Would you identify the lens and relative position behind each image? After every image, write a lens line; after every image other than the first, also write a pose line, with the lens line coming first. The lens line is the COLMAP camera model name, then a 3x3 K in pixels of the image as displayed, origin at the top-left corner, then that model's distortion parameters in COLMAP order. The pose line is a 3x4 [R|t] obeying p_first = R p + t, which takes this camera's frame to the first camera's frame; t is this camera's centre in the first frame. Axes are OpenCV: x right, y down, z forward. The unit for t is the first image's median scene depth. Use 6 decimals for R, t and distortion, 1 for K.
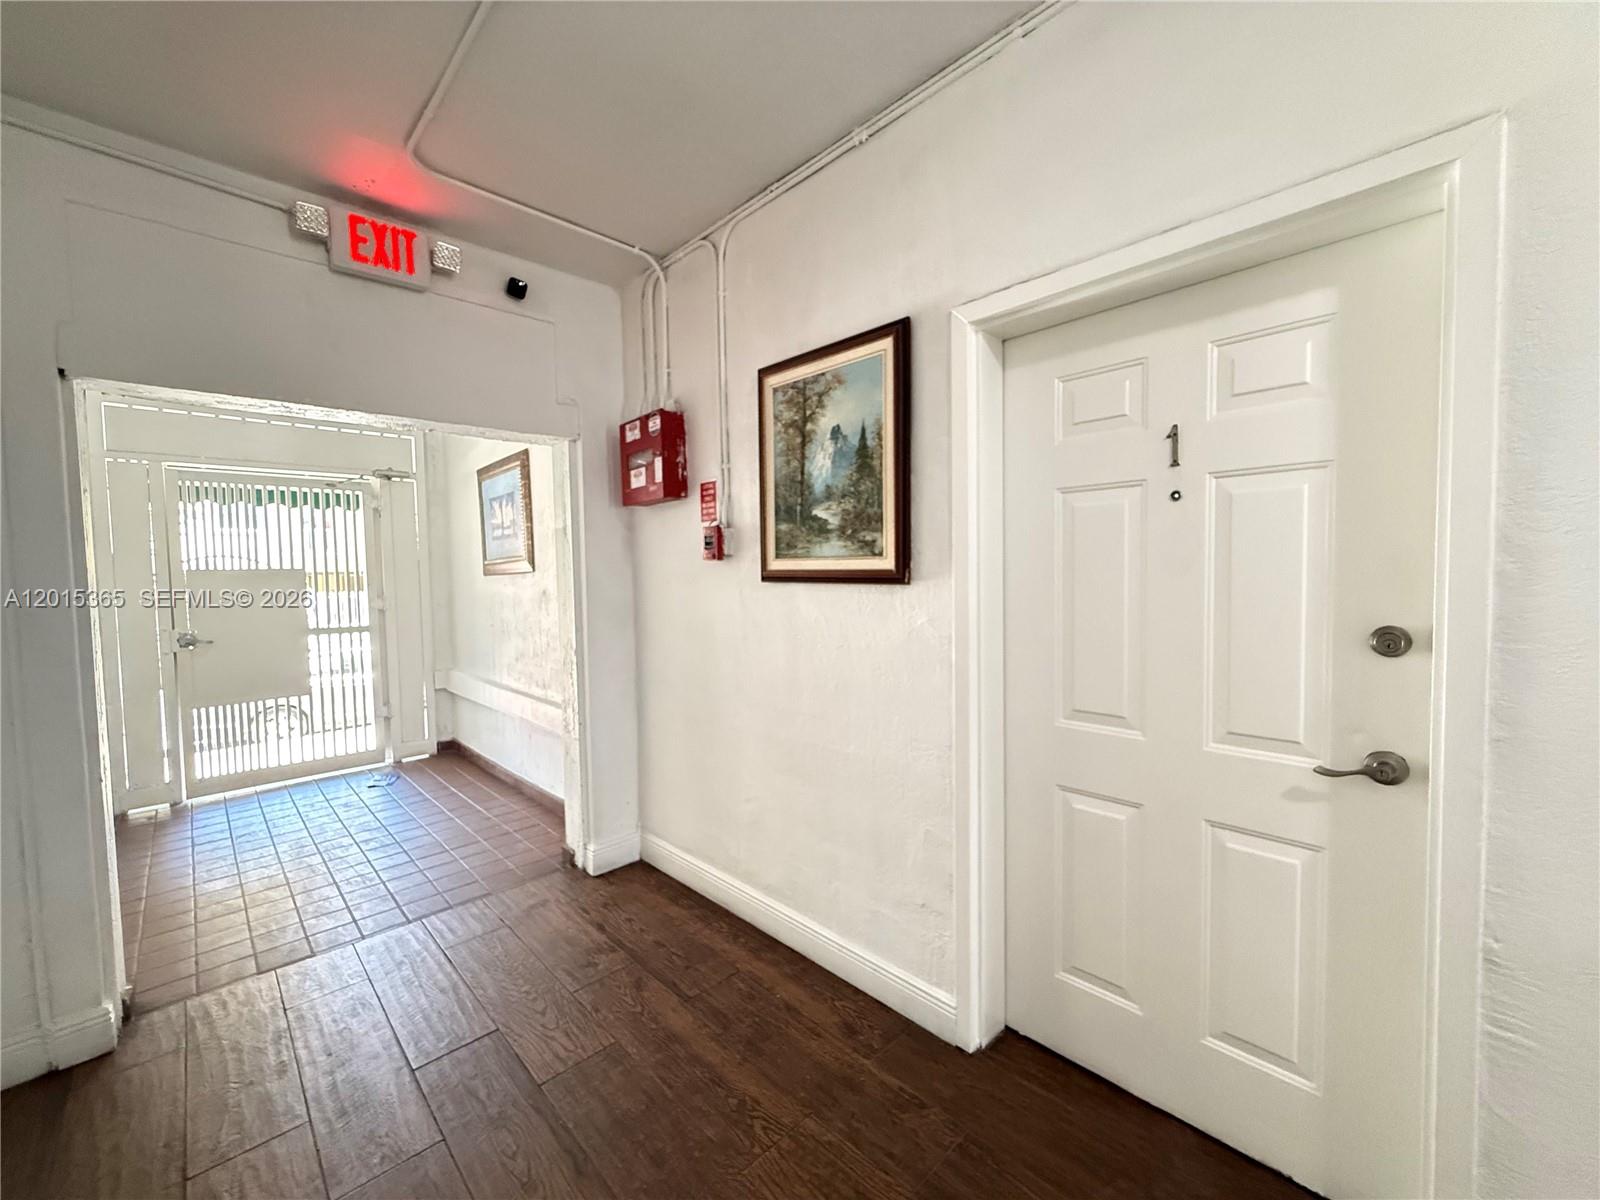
lens RADIAL K [[636.8, 0, 798.9], [0, 636.8, 598.2], [0, 0, 1]] dist [-0.002566, 0.000189]
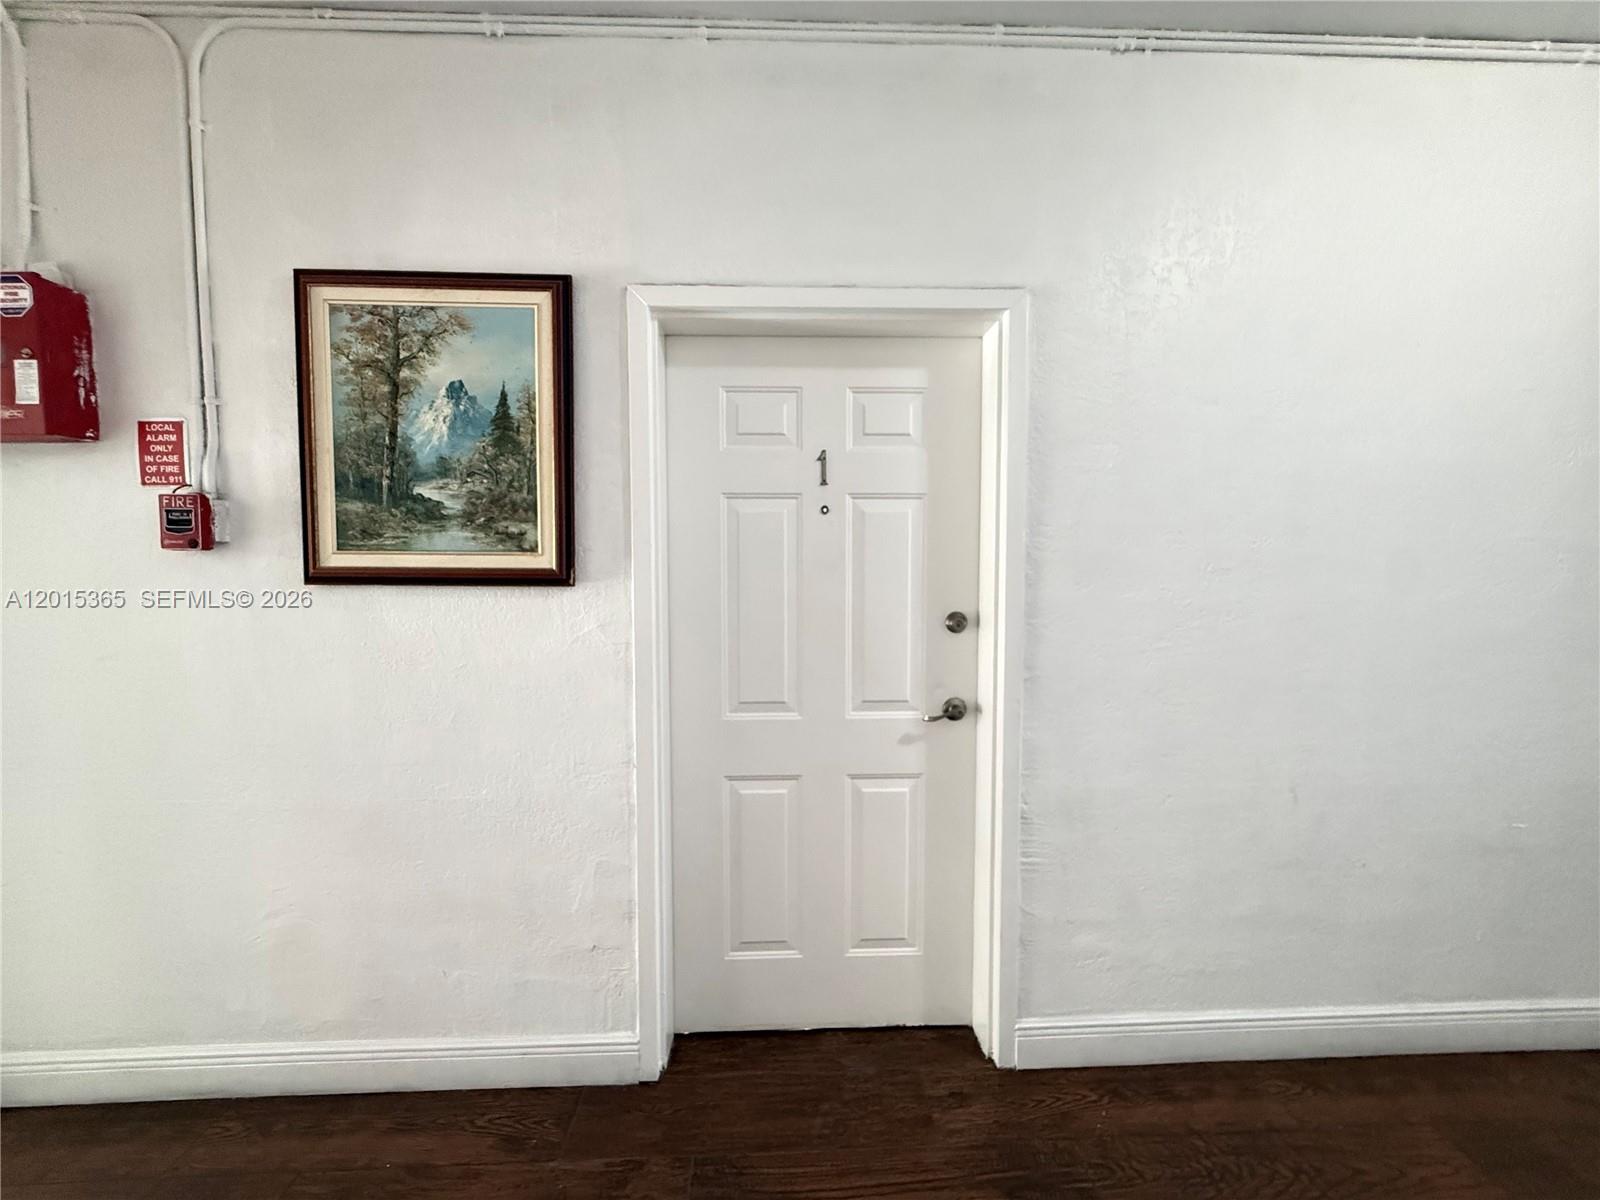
lens RADIAL K [[636.8, 0, 799.1], [0, 636.8, 598.3], [0, 0, 1]] dist [-0.002566, 0.000189]
pose [[0.665690, -0.022994, 0.745874, -0.274082], [0.023614, 0.999674, 0.009743, -0.006480], [-0.745855, 0.011127, 0.666016, 0.199887]]
